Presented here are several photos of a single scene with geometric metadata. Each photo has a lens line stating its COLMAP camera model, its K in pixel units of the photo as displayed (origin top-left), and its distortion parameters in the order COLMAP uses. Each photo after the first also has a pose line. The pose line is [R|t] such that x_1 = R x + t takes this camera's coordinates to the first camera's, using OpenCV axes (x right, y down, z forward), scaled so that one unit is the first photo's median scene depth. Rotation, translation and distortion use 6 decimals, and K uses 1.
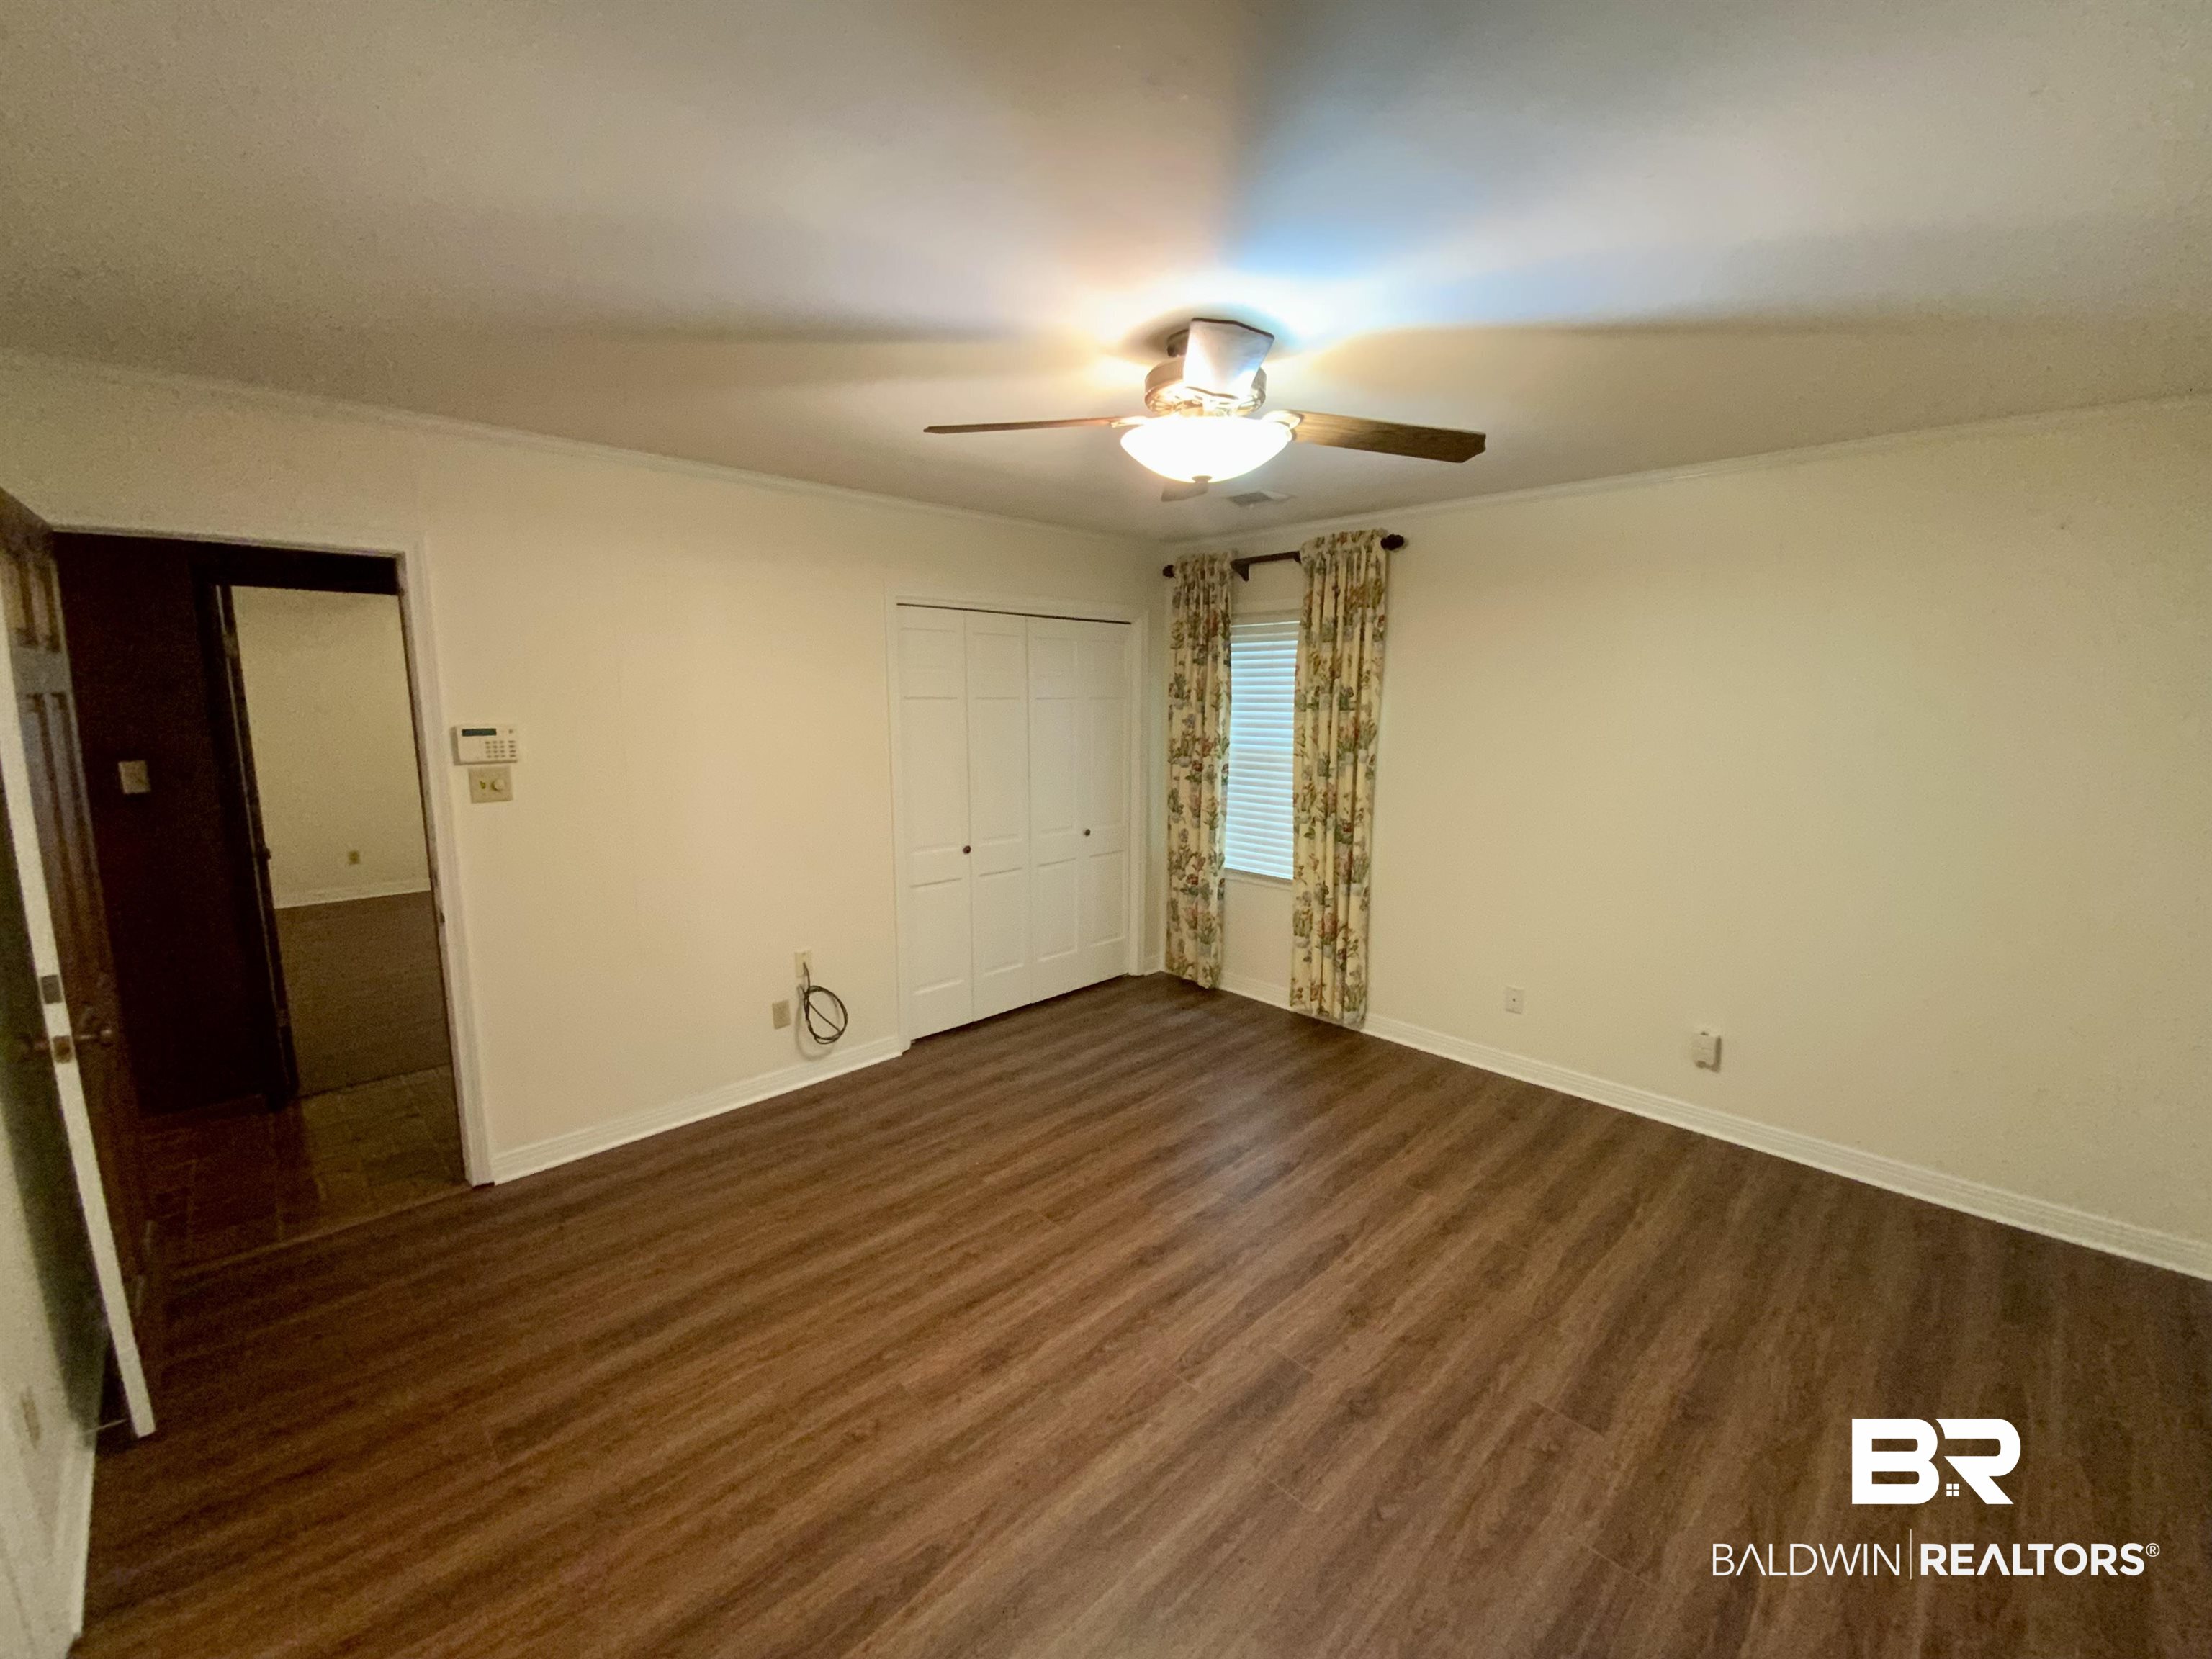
lens RADIAL K [[911.5, 0, 1113.9], [0, 911.5, 832.5], [0, 0, 1]] dist [-0.008679, -0.000916]
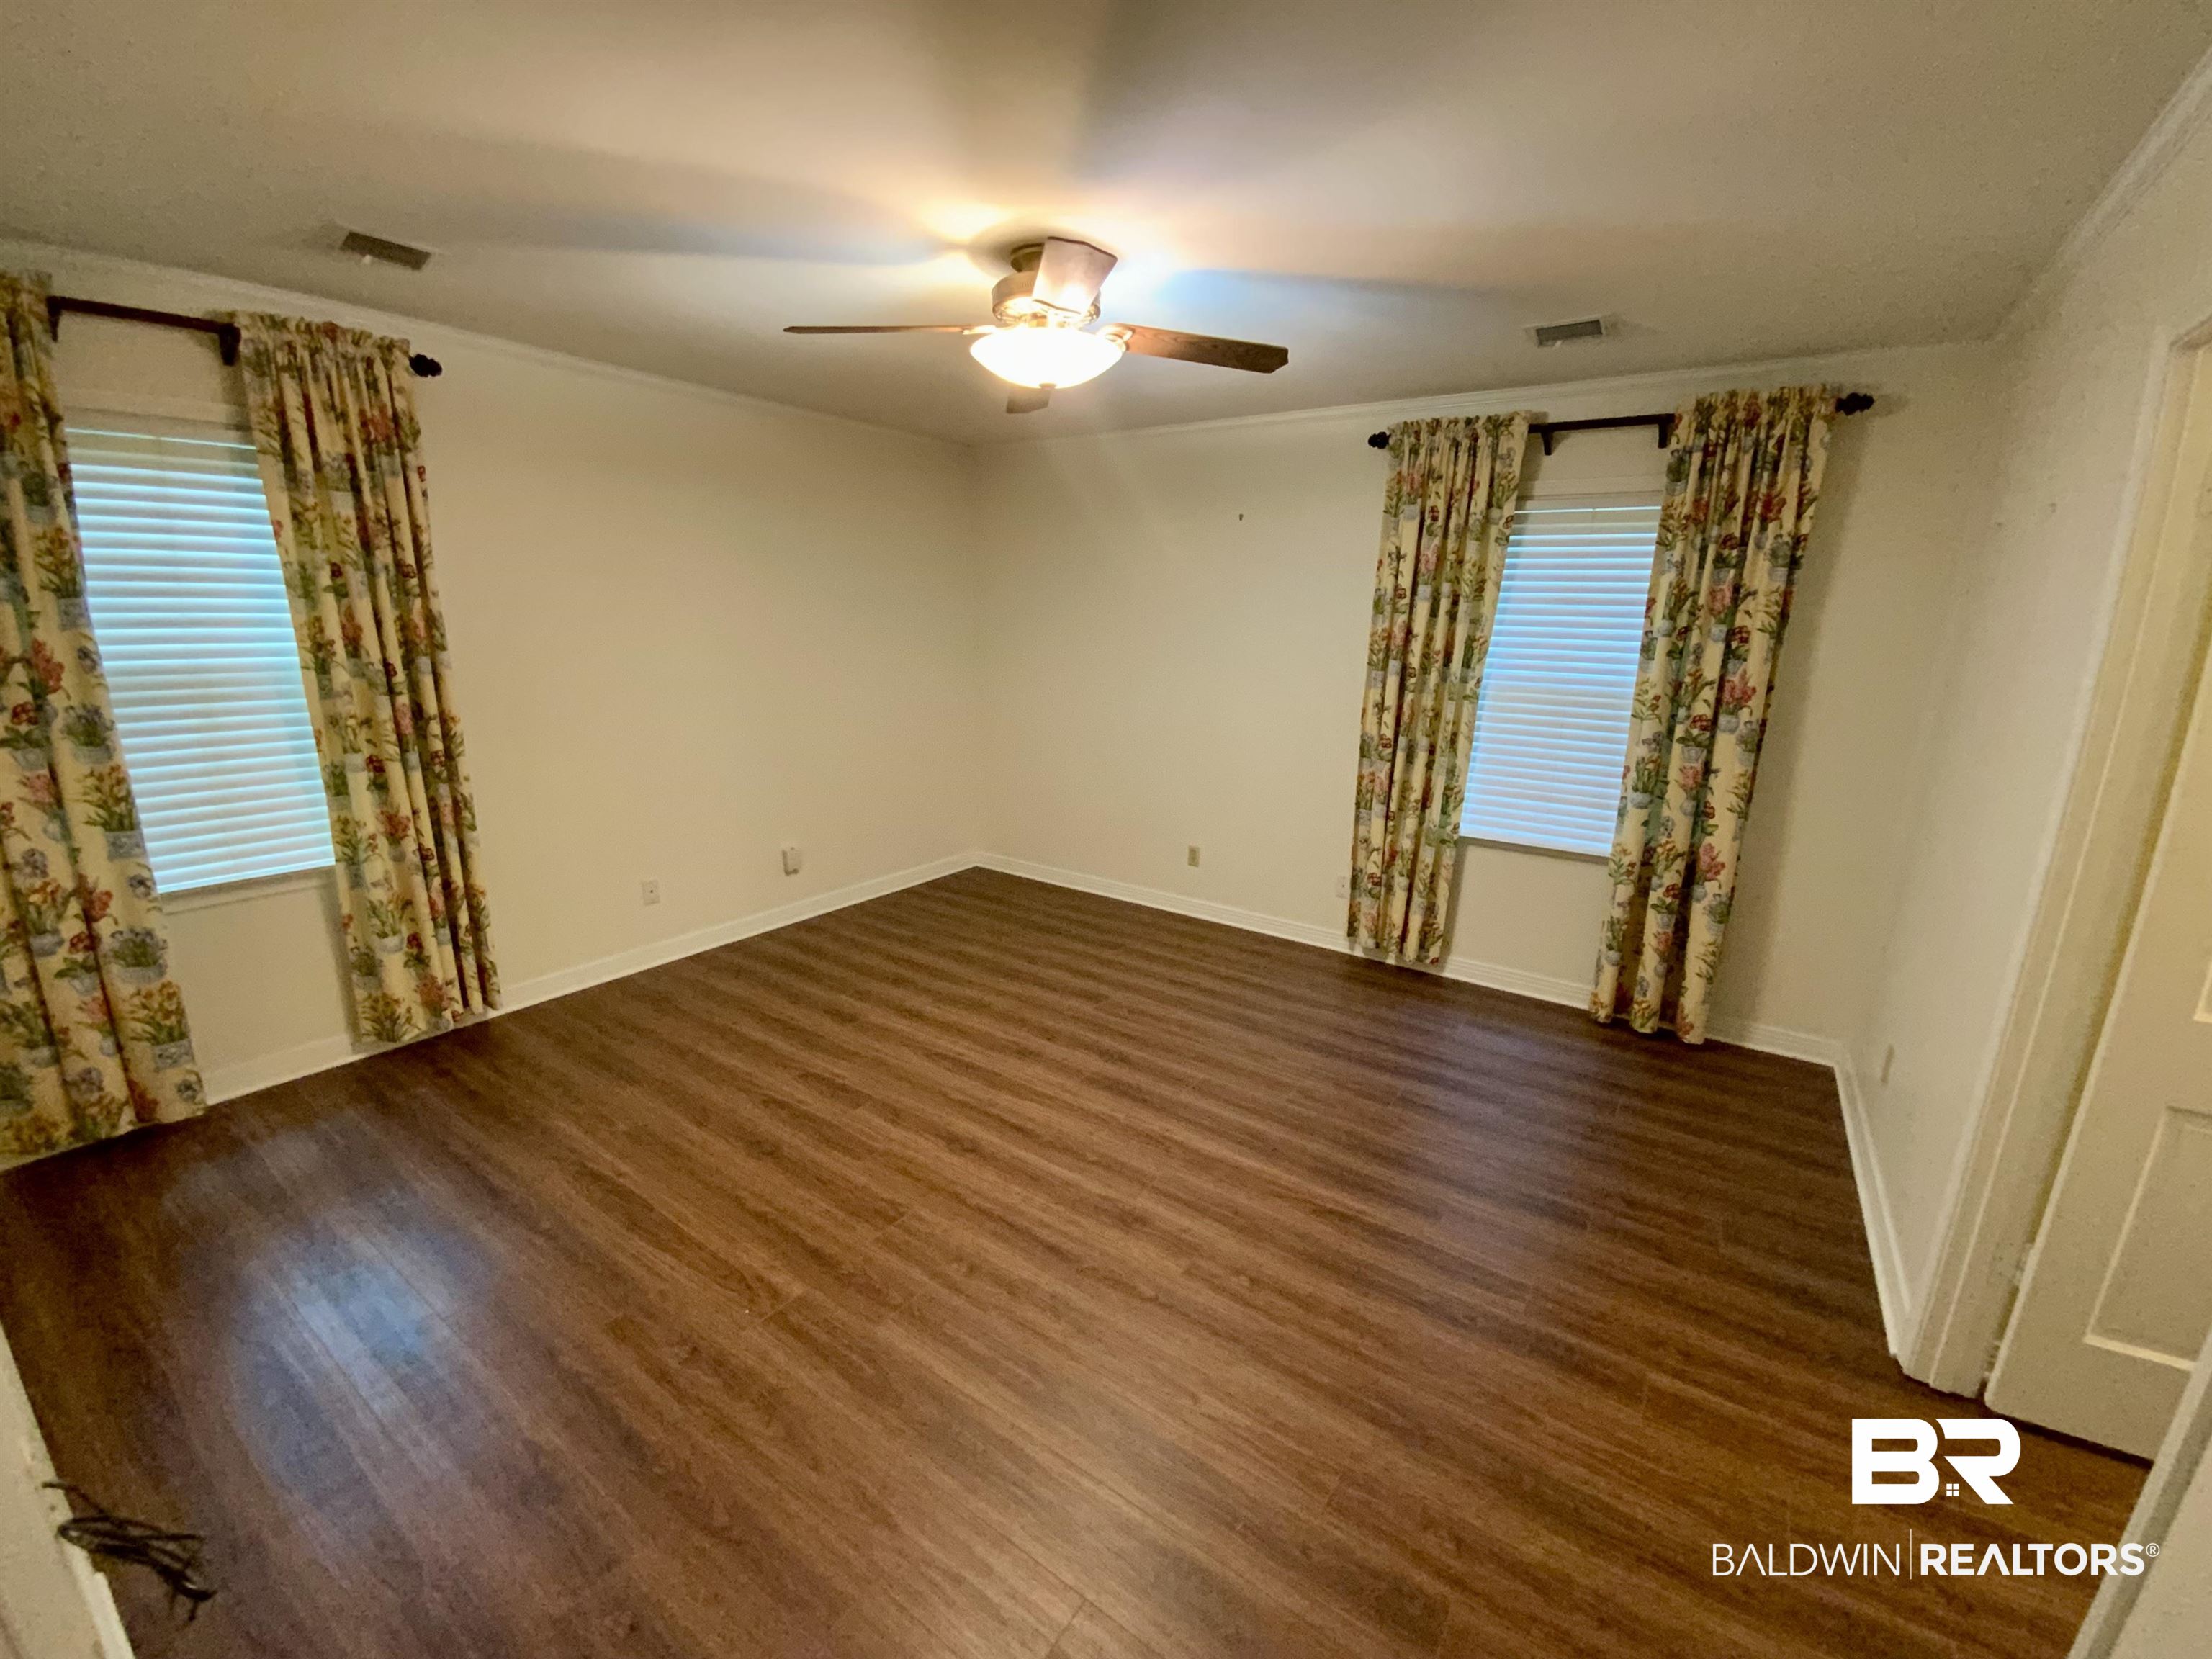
lens RADIAL K [[911.5, 0, 1113.9], [0, 911.5, 828.5], [0, 0, 1]] dist [-0.008679, -0.000916]
pose [[-0.201822, -0.235604, 0.950662, -0.731300], [0.132545, 0.955136, 0.264852, -0.097390], [-0.970412, 0.179459, -0.161539, 0.786927]]
